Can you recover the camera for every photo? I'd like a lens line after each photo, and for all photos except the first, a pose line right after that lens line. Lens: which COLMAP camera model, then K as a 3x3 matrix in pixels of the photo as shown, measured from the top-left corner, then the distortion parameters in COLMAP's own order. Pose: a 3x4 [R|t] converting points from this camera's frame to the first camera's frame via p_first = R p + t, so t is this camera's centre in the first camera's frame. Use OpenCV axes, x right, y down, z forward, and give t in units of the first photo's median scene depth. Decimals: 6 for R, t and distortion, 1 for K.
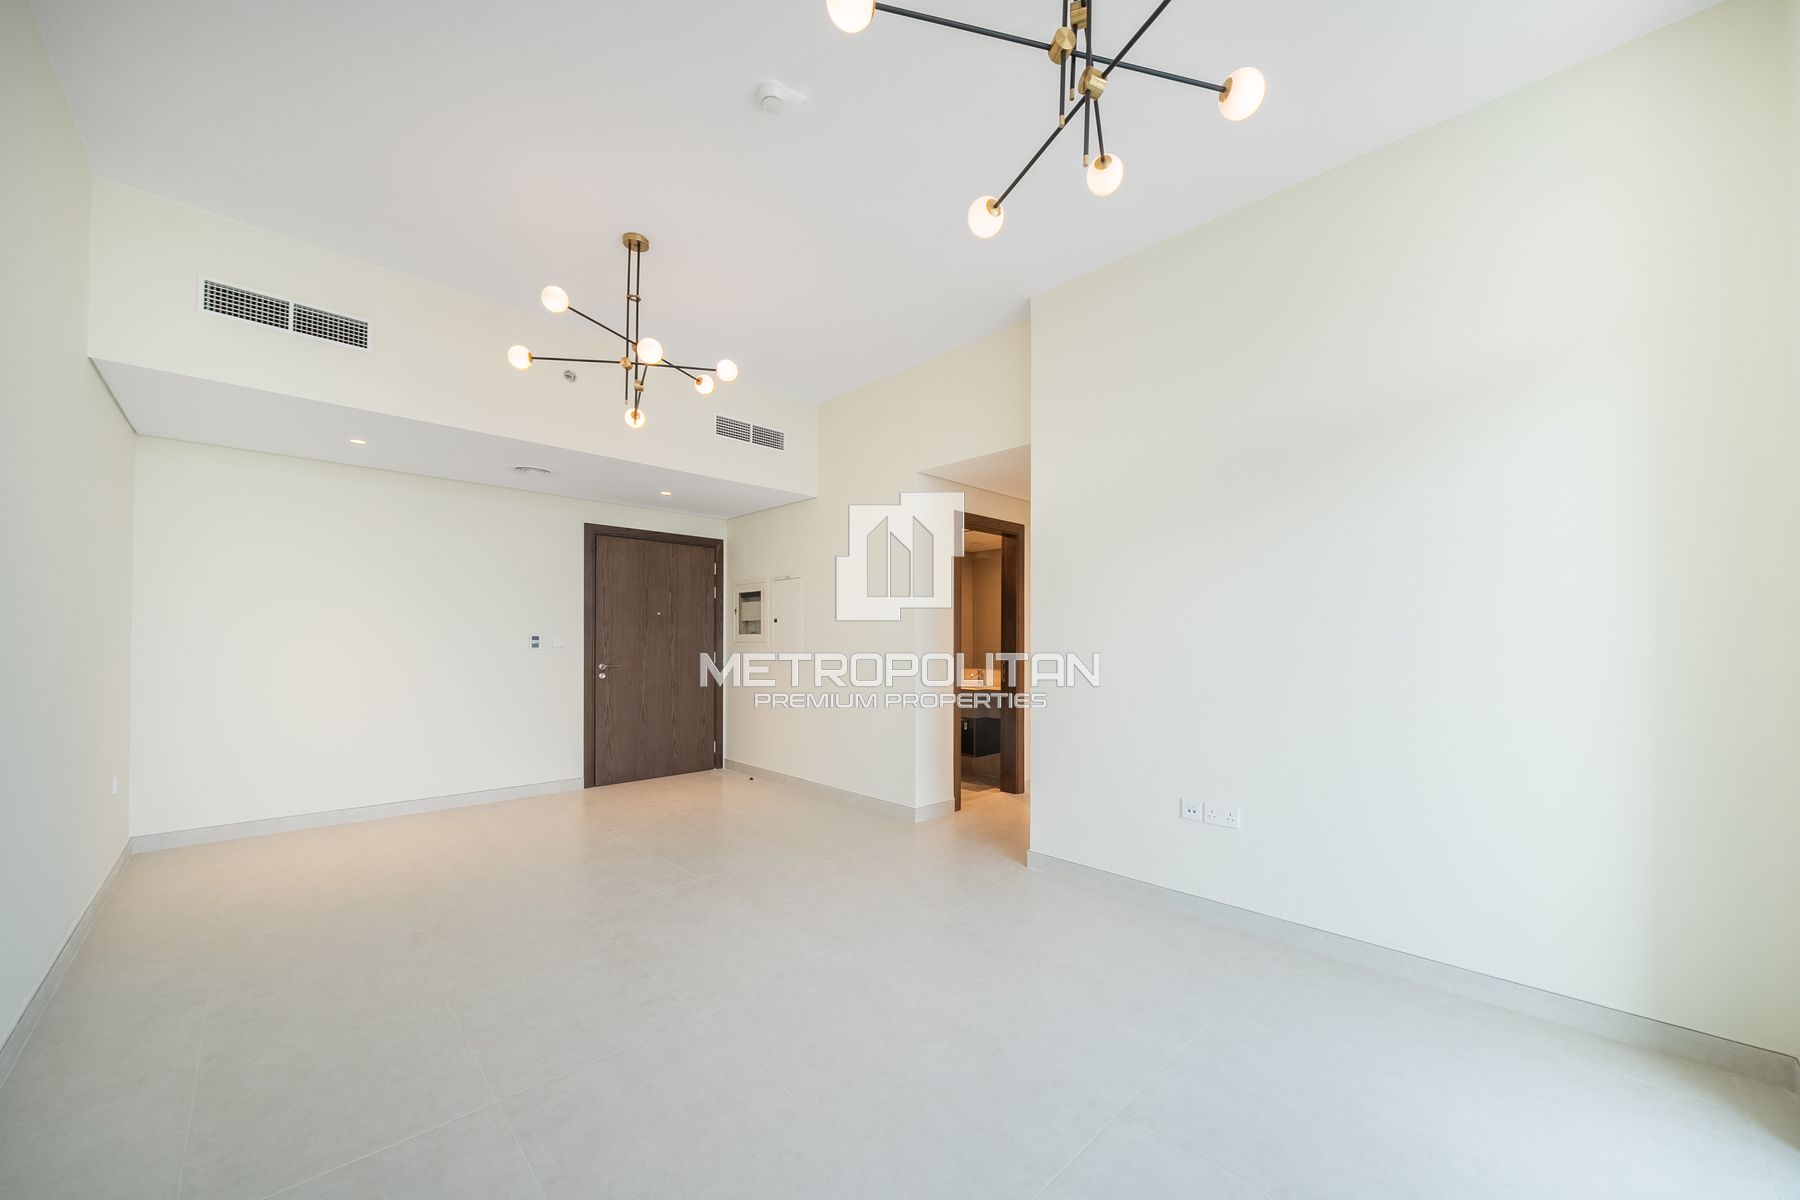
lens RADIAL K [[620.9, 0, 907.4], [0, 620.9, 628.9], [0, 0, 1]] dist [0.000155, 0.000002]
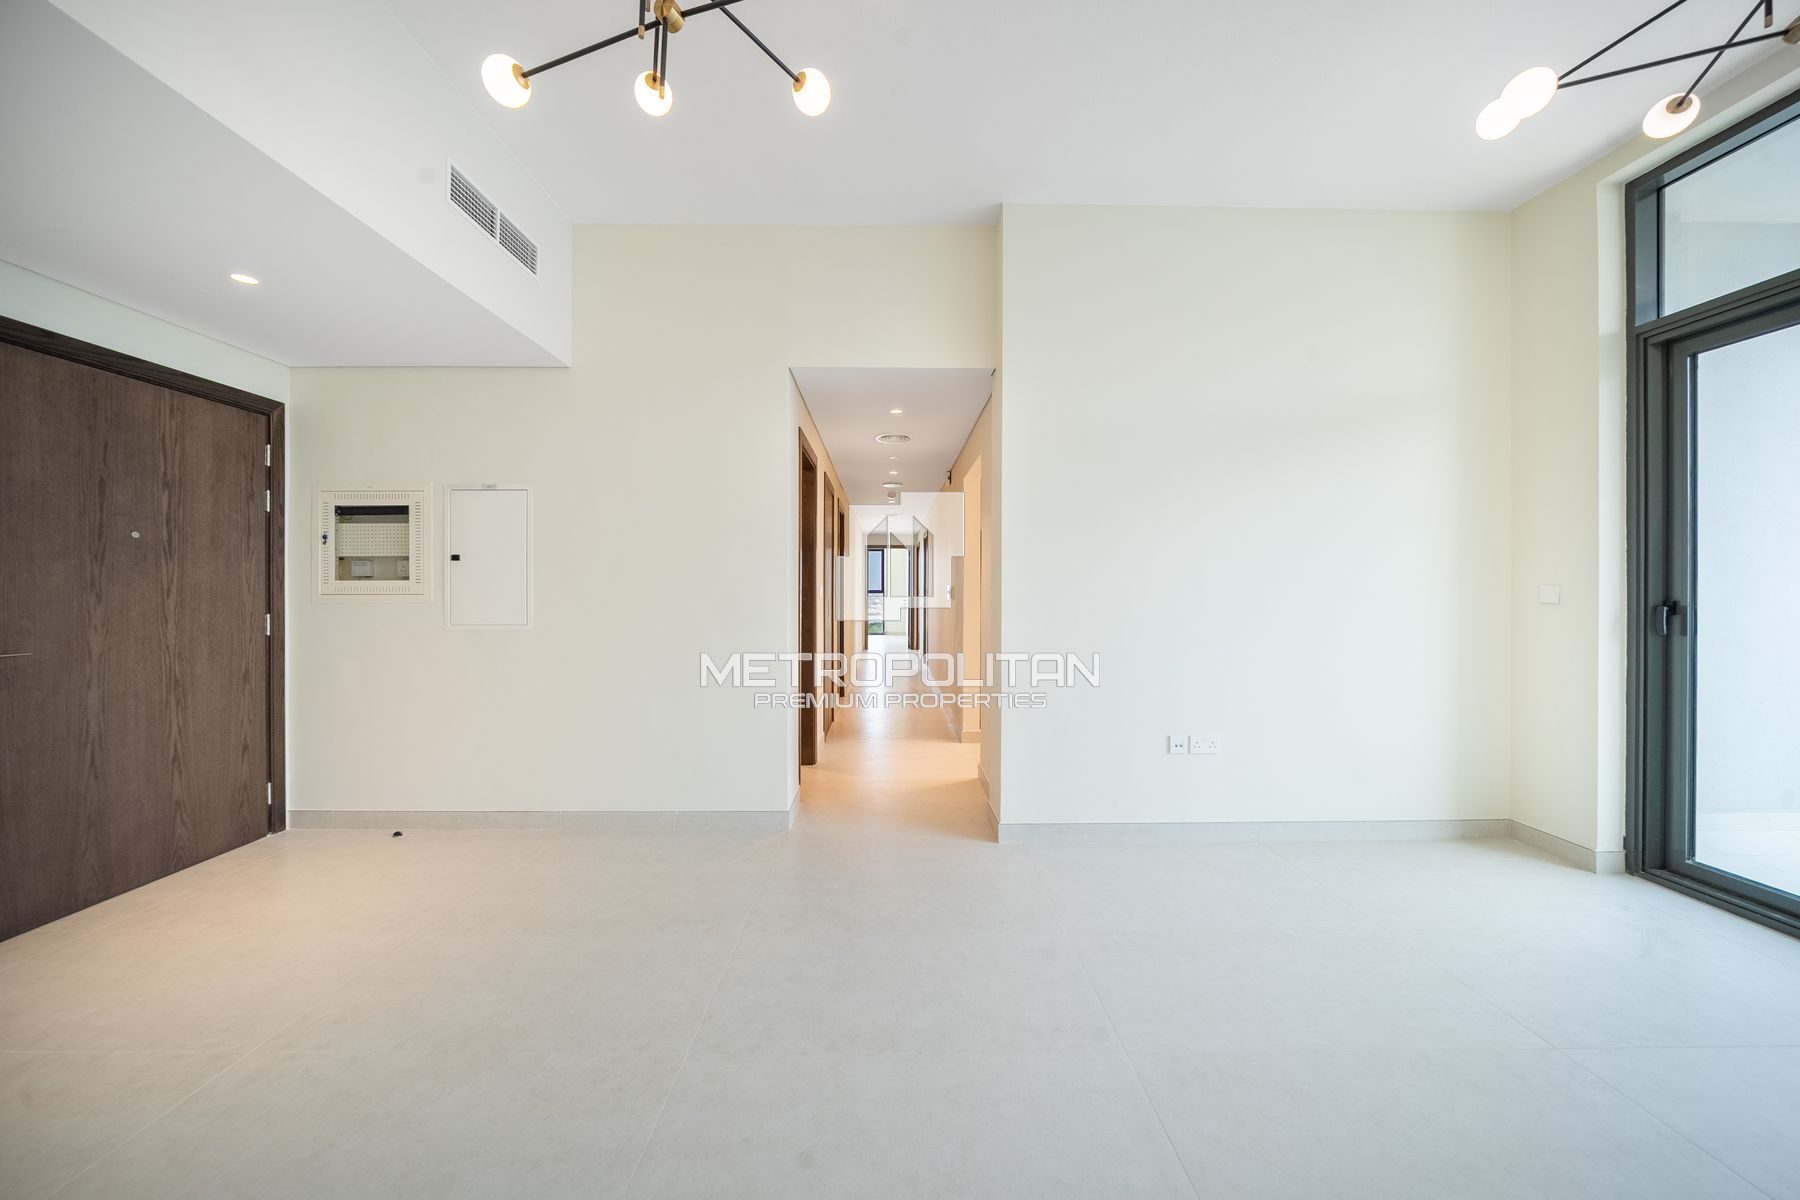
lens RADIAL K [[601.7, 0, 897.3], [0, 601.7, 584.6], [0, 0, 1]] dist [-0.002484, -0.000077]
pose [[0.719017, 0.002091, 0.694990, -0.294895], [-0.009222, 0.999936, 0.006533, 0.004546], [-0.694932, -0.011106, 0.718990, 0.277744]]
